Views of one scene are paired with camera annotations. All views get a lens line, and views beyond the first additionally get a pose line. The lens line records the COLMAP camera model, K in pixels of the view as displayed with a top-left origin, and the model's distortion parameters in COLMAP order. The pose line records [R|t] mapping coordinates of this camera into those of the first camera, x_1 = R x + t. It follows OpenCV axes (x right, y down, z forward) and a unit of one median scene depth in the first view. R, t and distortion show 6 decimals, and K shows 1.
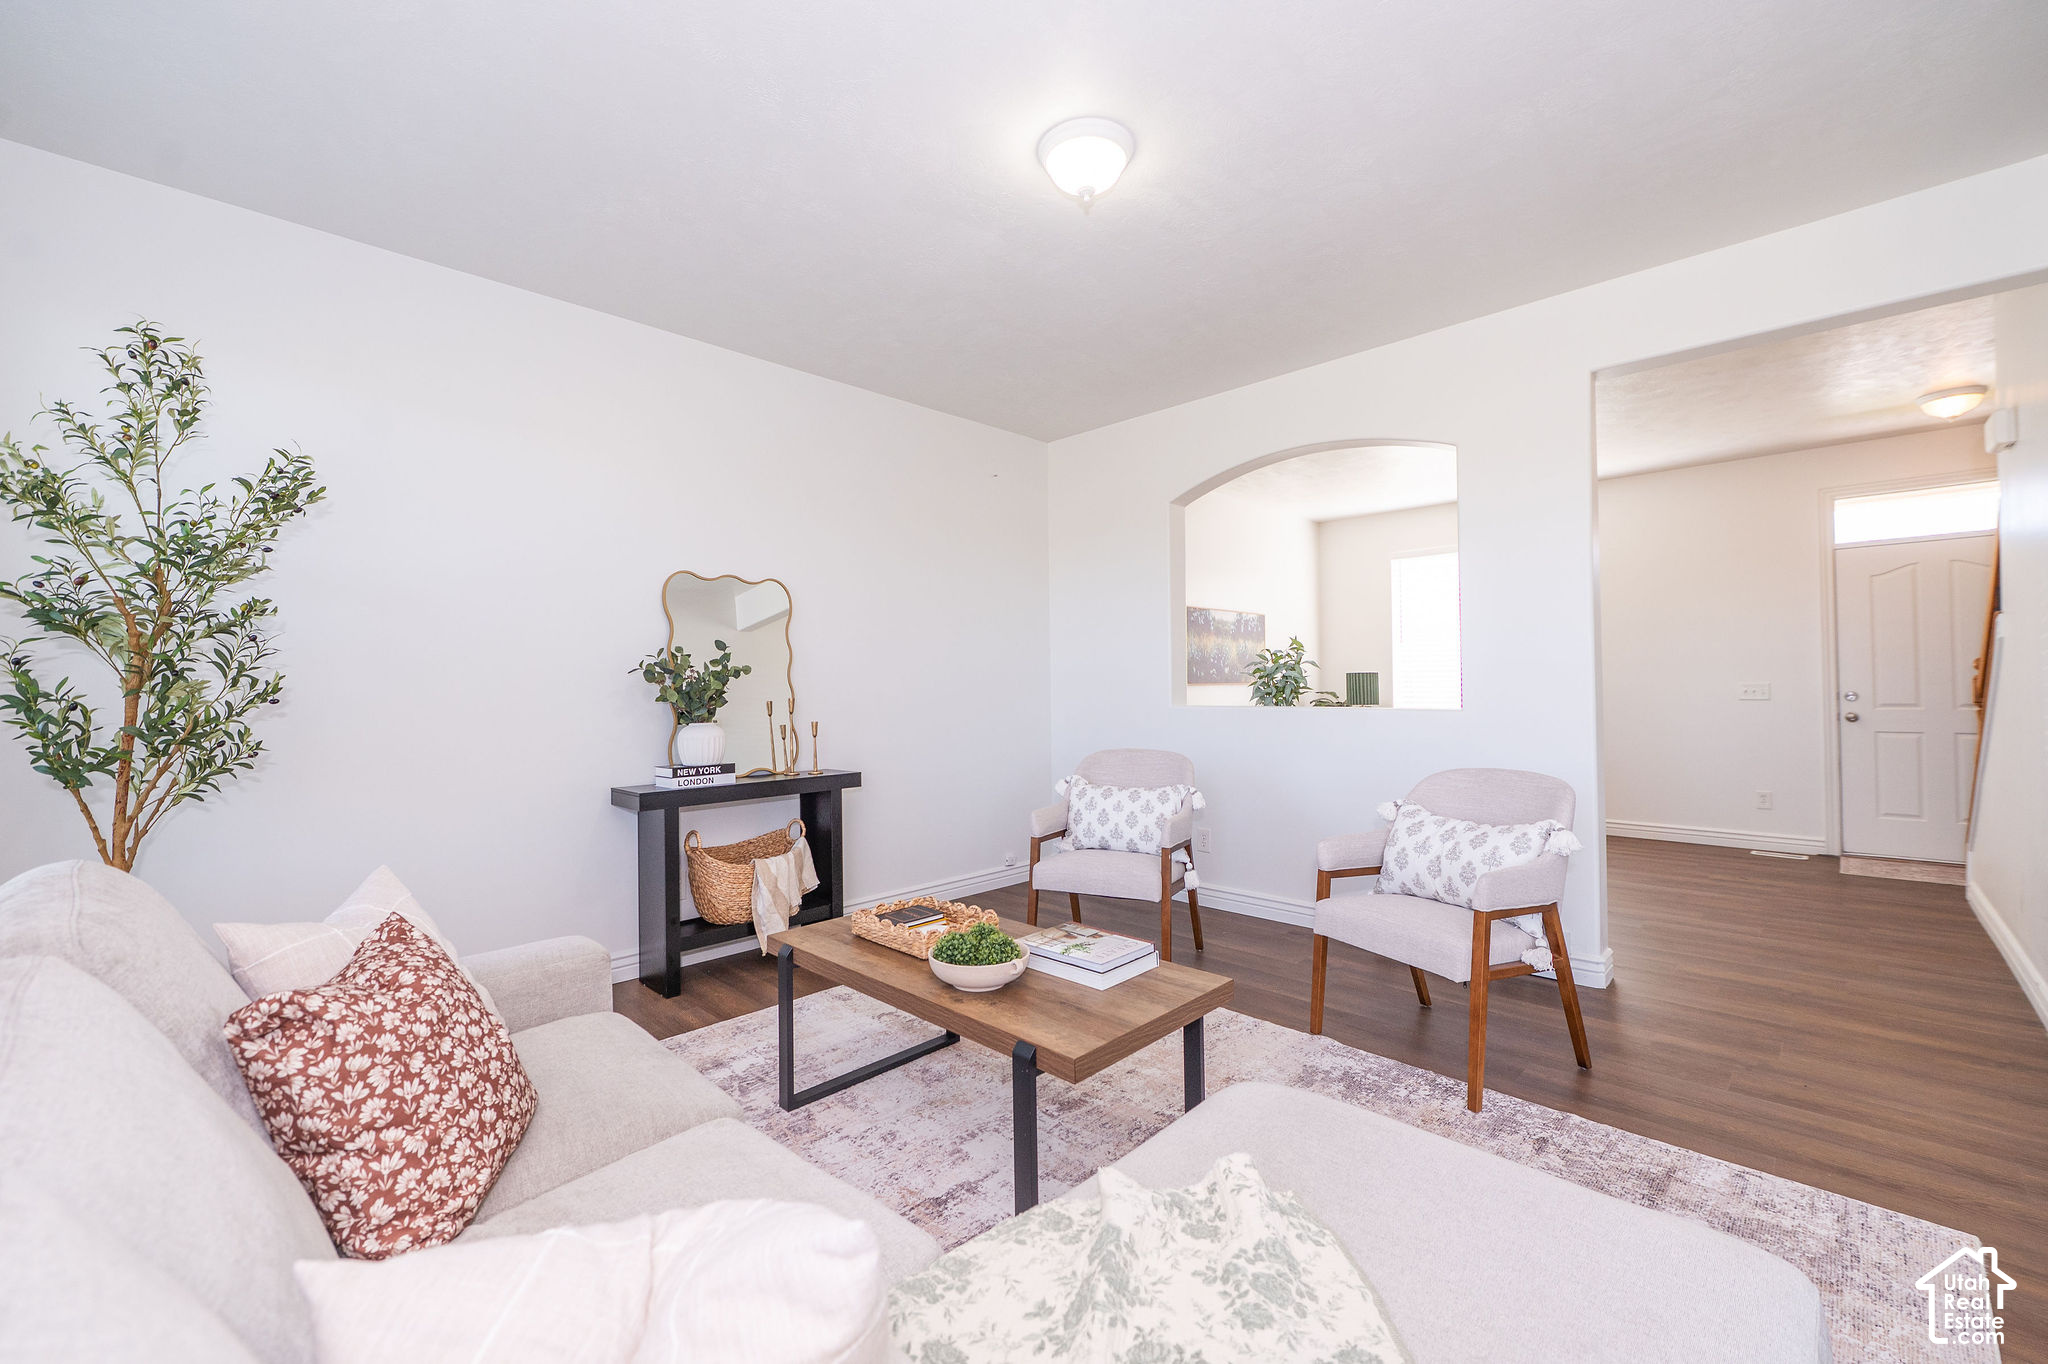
lens RADIAL K [[841.9, 0, 1024.0], [0, 841.9, 682.0], [0, 0, 1]] dist [-0.000986, -0.000144]
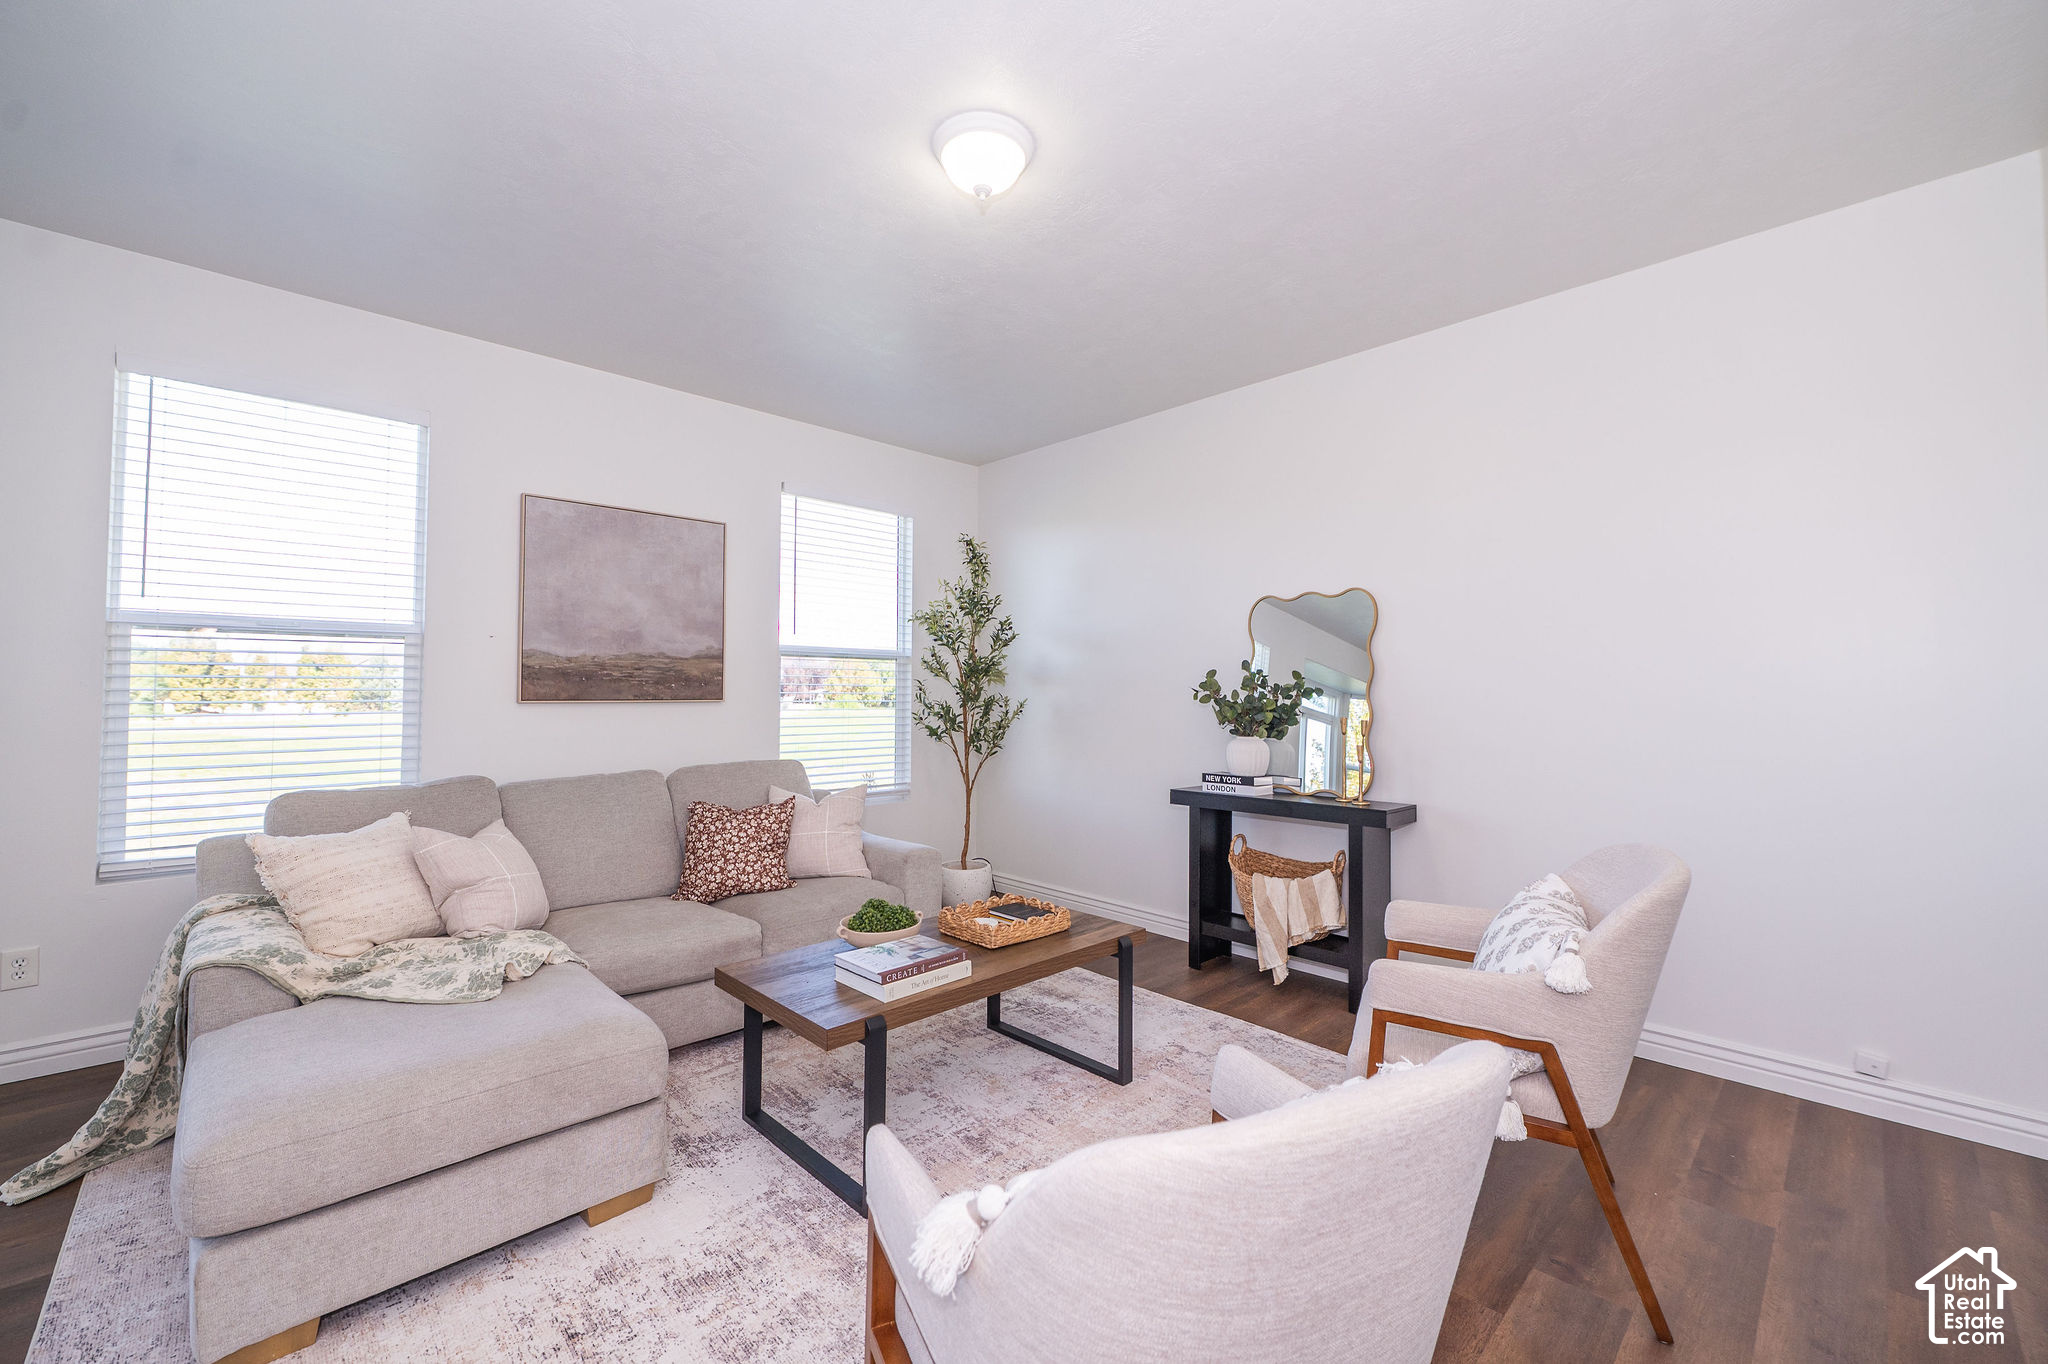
lens RADIAL K [[819.9, 0, 1026.6], [0, 819.9, 660.2], [0, 0, 1]] dist [0.000211, -0.000005]
pose [[-0.024730, -0.032935, -0.999152, 0.742414], [0.002595, 0.999452, -0.033009, -0.018153], [0.999691, -0.003410, -0.024631, 0.789800]]
